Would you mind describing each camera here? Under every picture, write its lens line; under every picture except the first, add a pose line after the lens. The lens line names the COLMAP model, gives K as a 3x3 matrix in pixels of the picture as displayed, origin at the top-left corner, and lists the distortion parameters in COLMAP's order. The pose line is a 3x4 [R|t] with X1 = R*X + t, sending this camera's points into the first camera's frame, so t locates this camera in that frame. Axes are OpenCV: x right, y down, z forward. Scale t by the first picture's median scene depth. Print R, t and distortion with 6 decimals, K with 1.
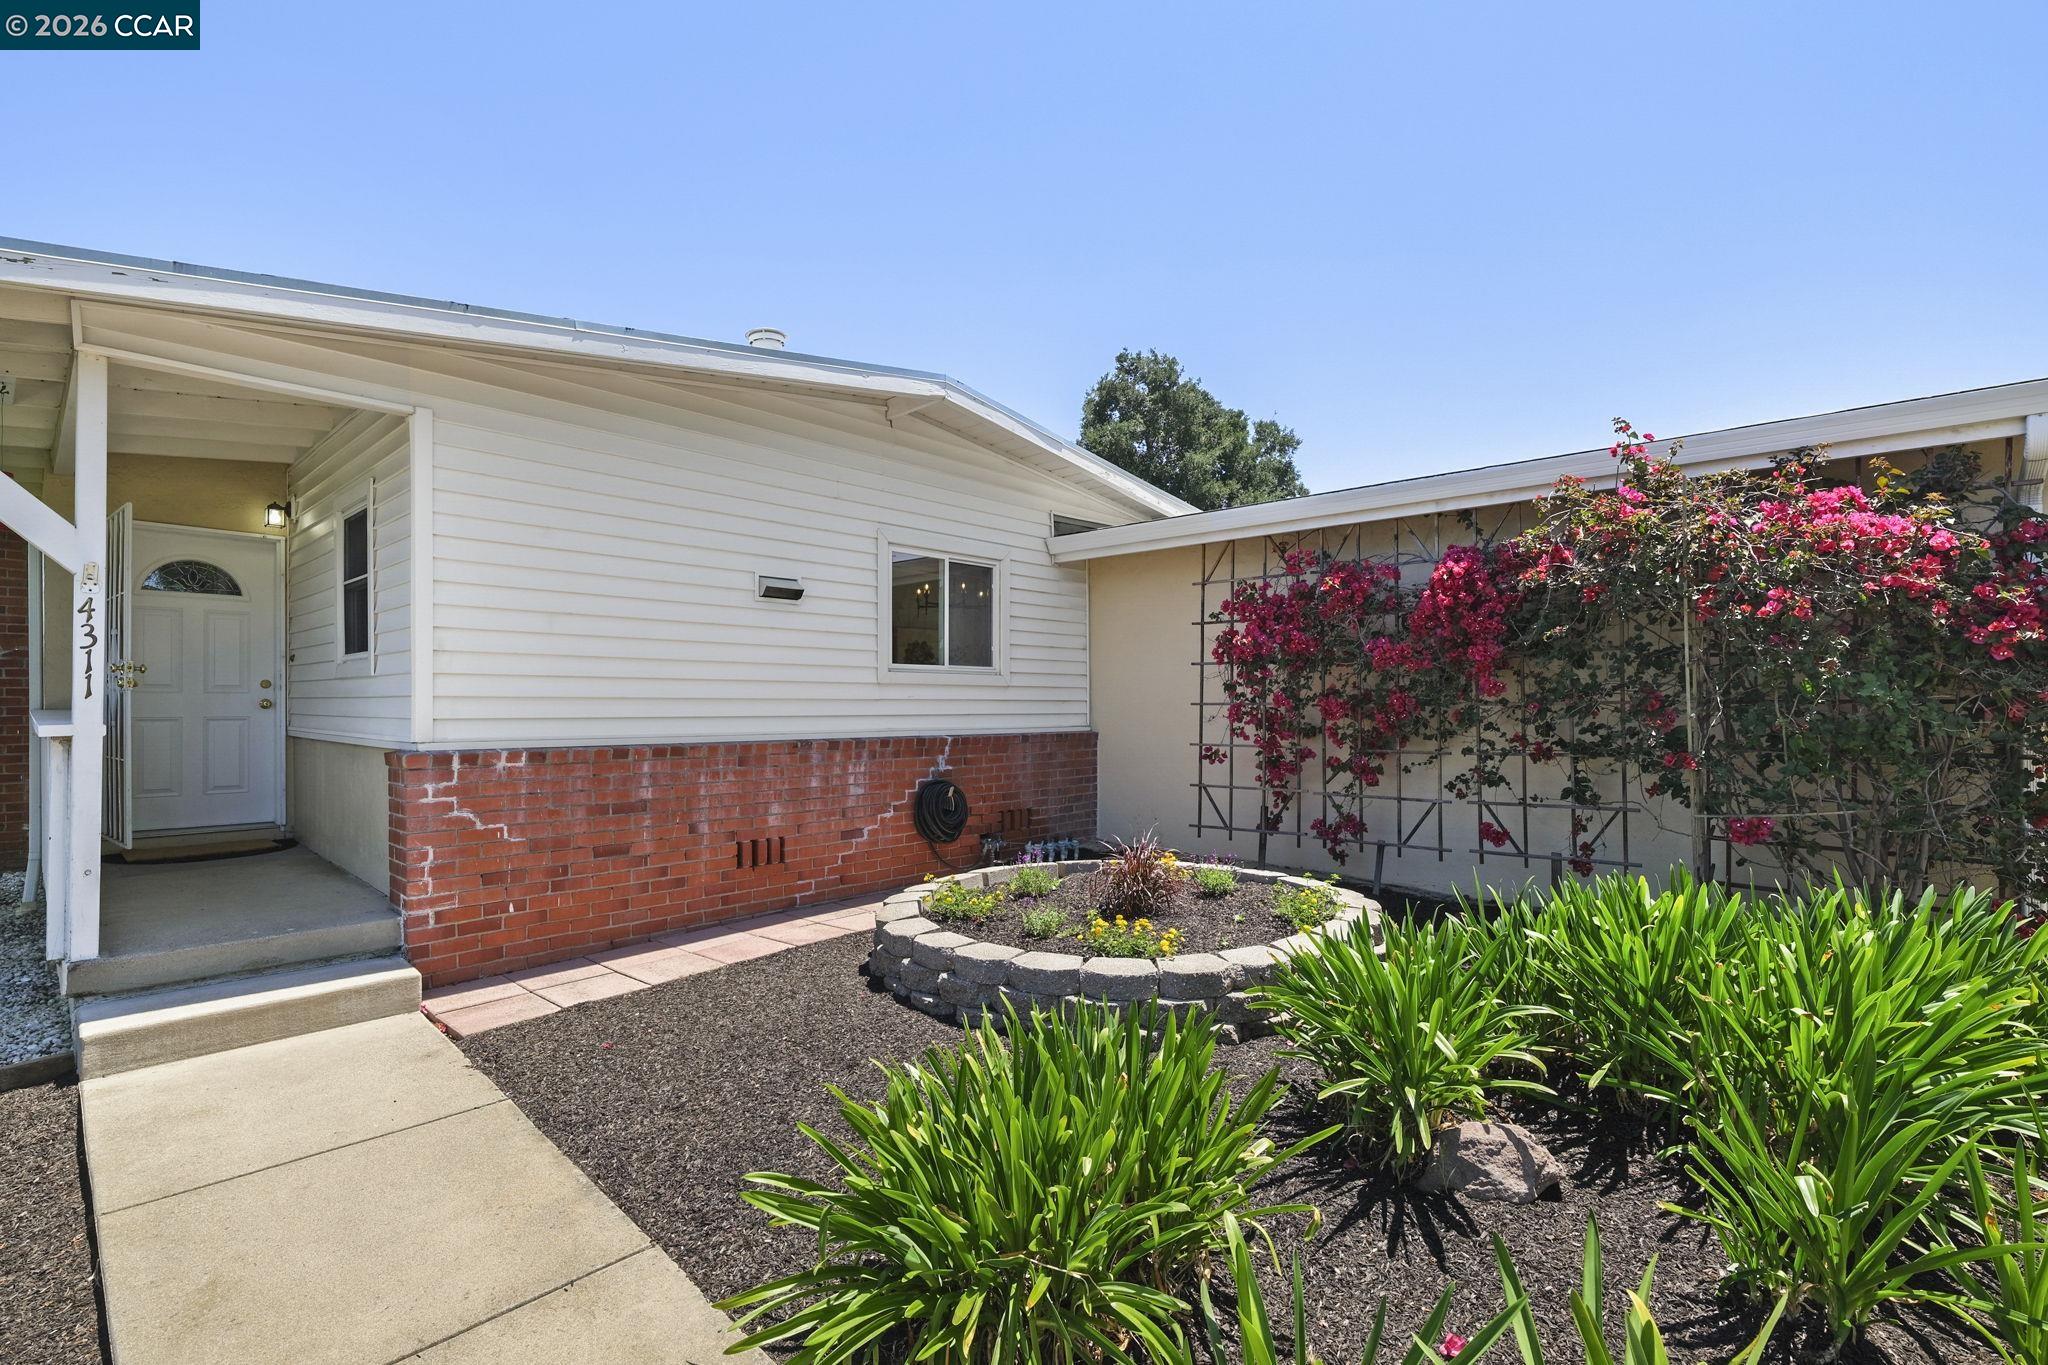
lens RADIAL K [[941.9, 0, 1025.1], [0, 941.9, 710.6], [0, 0, 1]] dist [-0.001684, 0.001291]
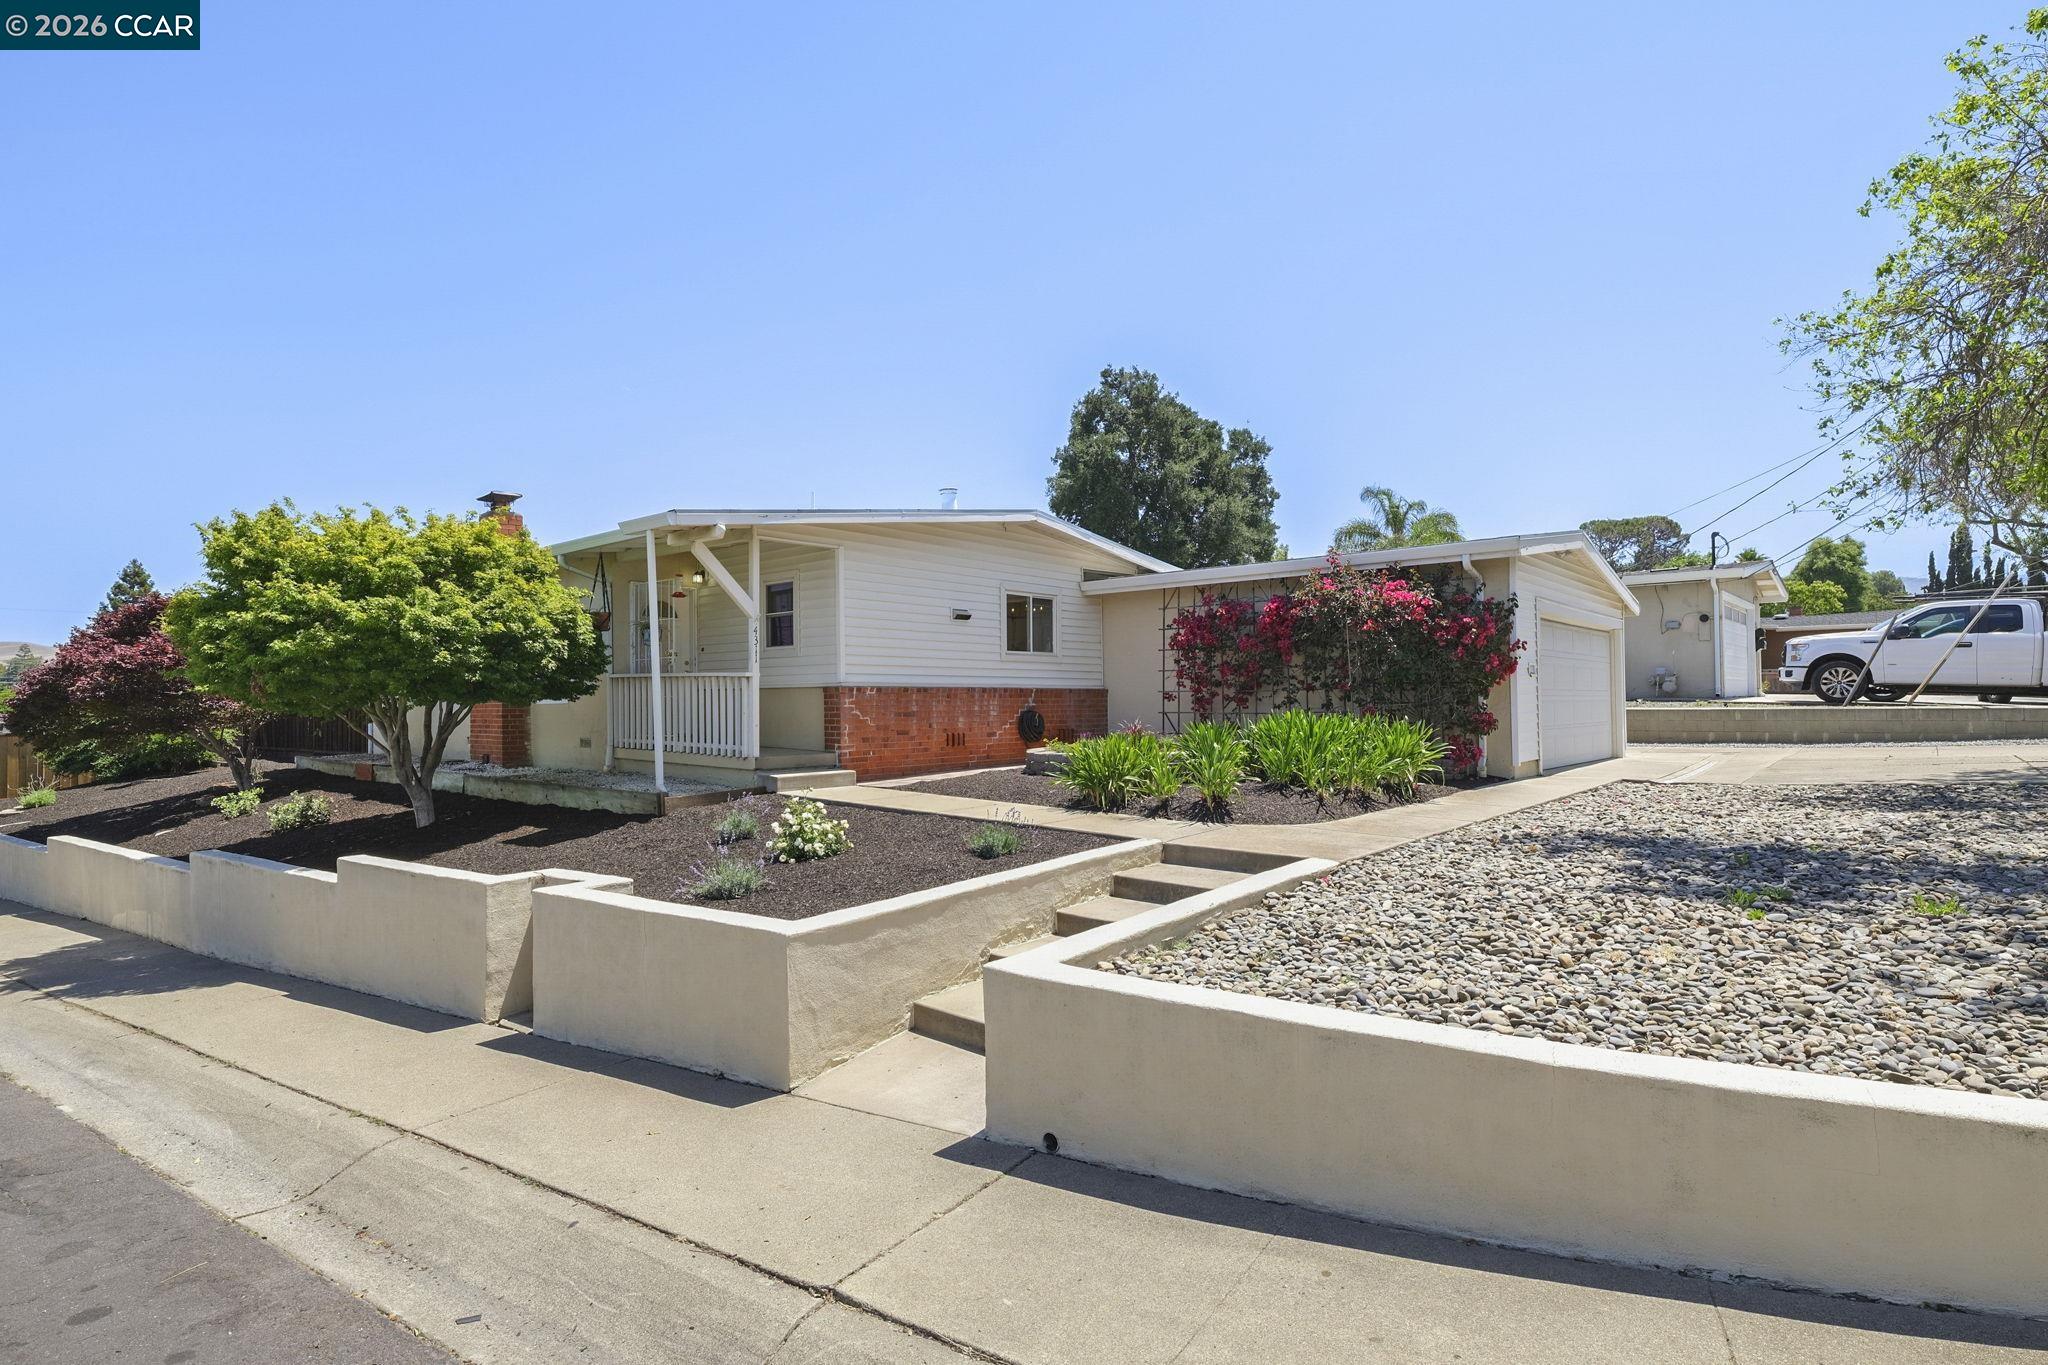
lens RADIAL K [[1003.6, 0, 1034.0], [0, 1003.6, 699.5], [0, 0, 1]] dist [-0.000427, 0.000251]
pose [[0.999440, -0.006996, 0.032723, -0.152464], [0.007228, 0.999950, -0.006971, 0.066633], [-0.032672, 0.007204, 0.999440, -1.089951]]
